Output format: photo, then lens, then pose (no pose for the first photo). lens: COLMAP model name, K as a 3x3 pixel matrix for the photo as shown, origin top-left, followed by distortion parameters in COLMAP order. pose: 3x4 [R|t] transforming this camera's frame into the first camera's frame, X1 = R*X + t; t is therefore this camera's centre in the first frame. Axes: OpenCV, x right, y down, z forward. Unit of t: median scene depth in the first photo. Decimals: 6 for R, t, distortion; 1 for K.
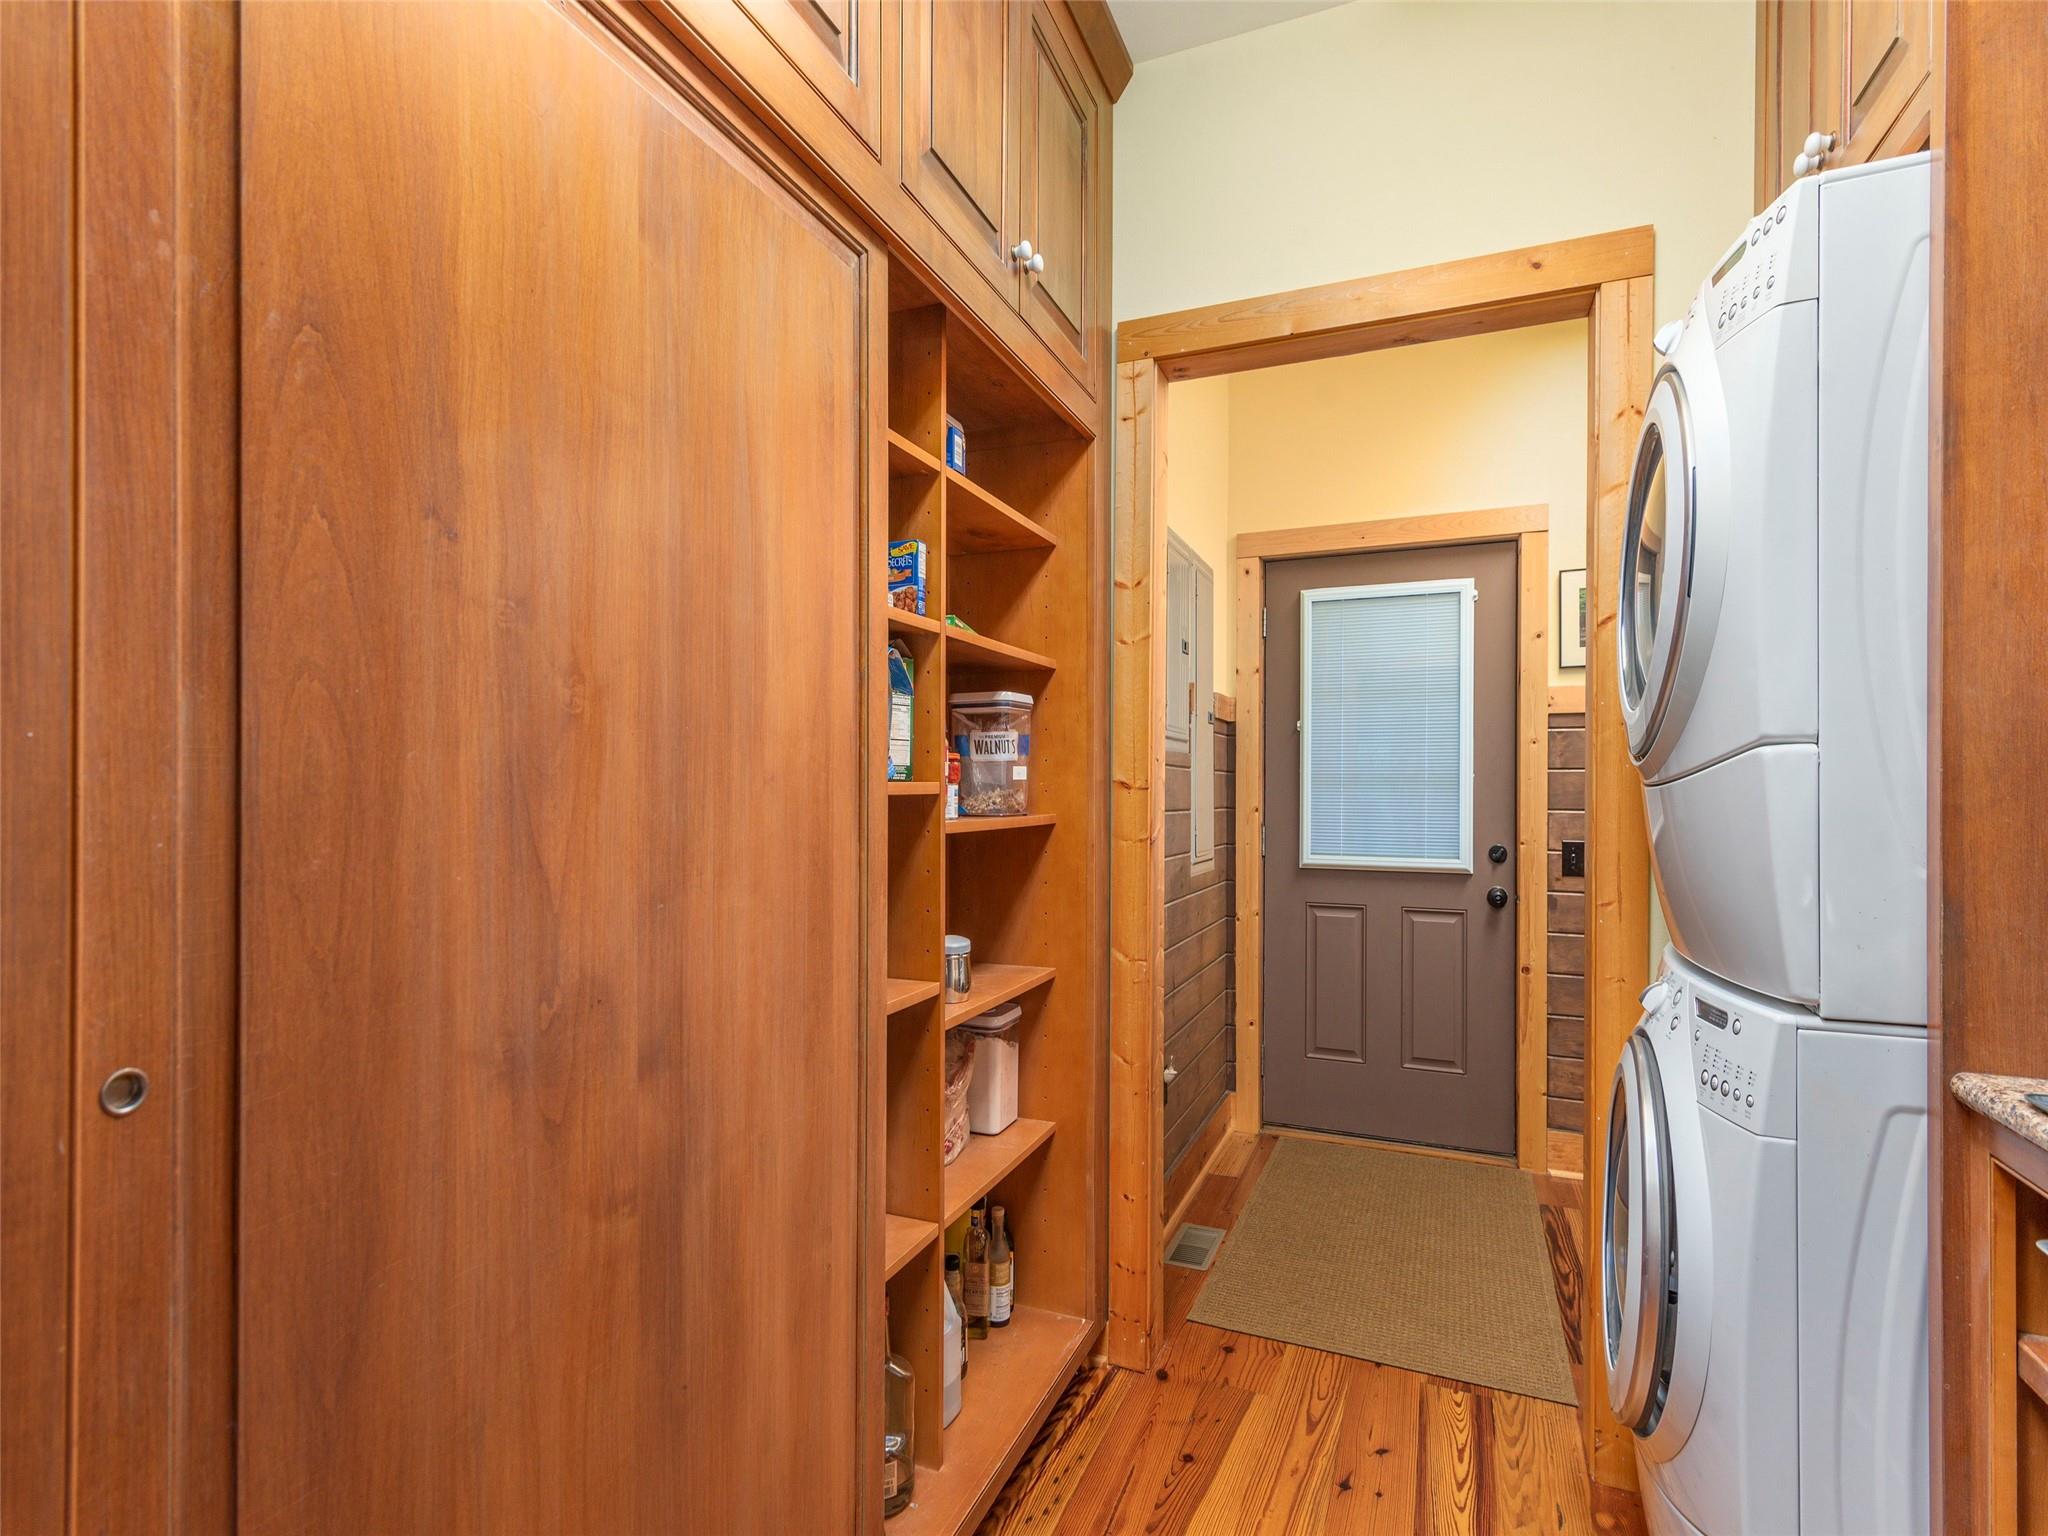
lens RADIAL K [[1007.9, 0, 1026.3], [0, 1007.9, 779.2], [0, 0, 1]] dist [0.010251, -0.000693]
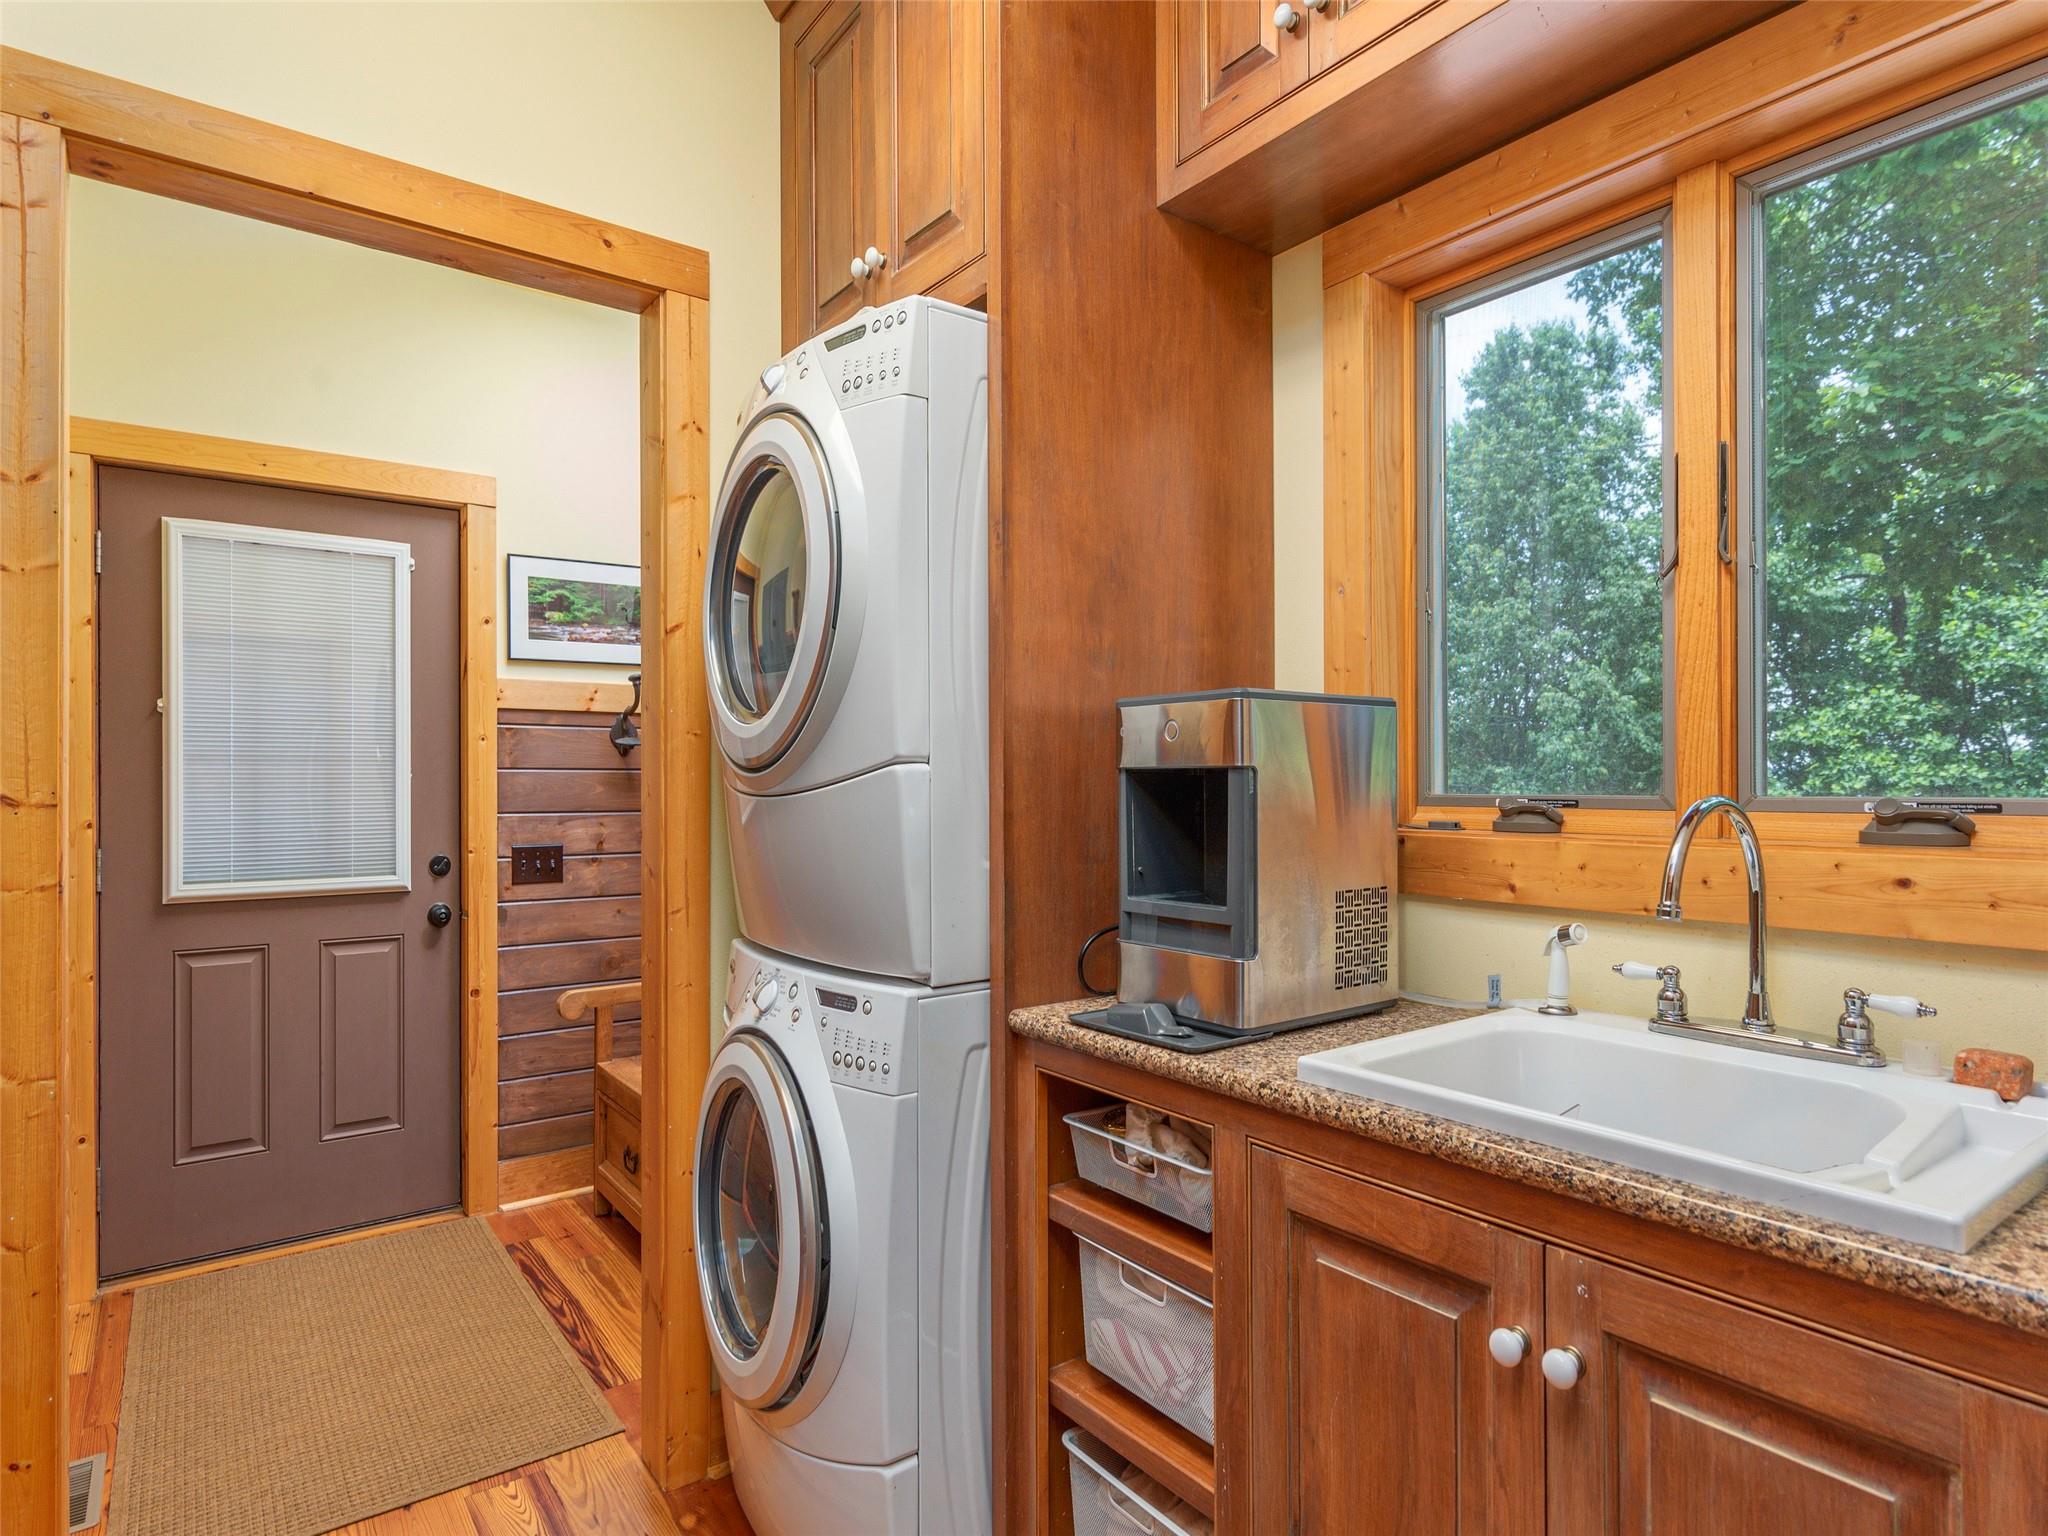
lens RADIAL K [[1116.9, 0, 1026.5], [0, 1116.9, 773.2], [0, 0, 1]] dist [0.003091, -0.000068]
pose [[0.506634, 0.000554, 0.862161, -0.166885], [-0.003220, 0.999994, 0.001250, -0.013102], [-0.862155, -0.003409, 0.506632, 0.112319]]
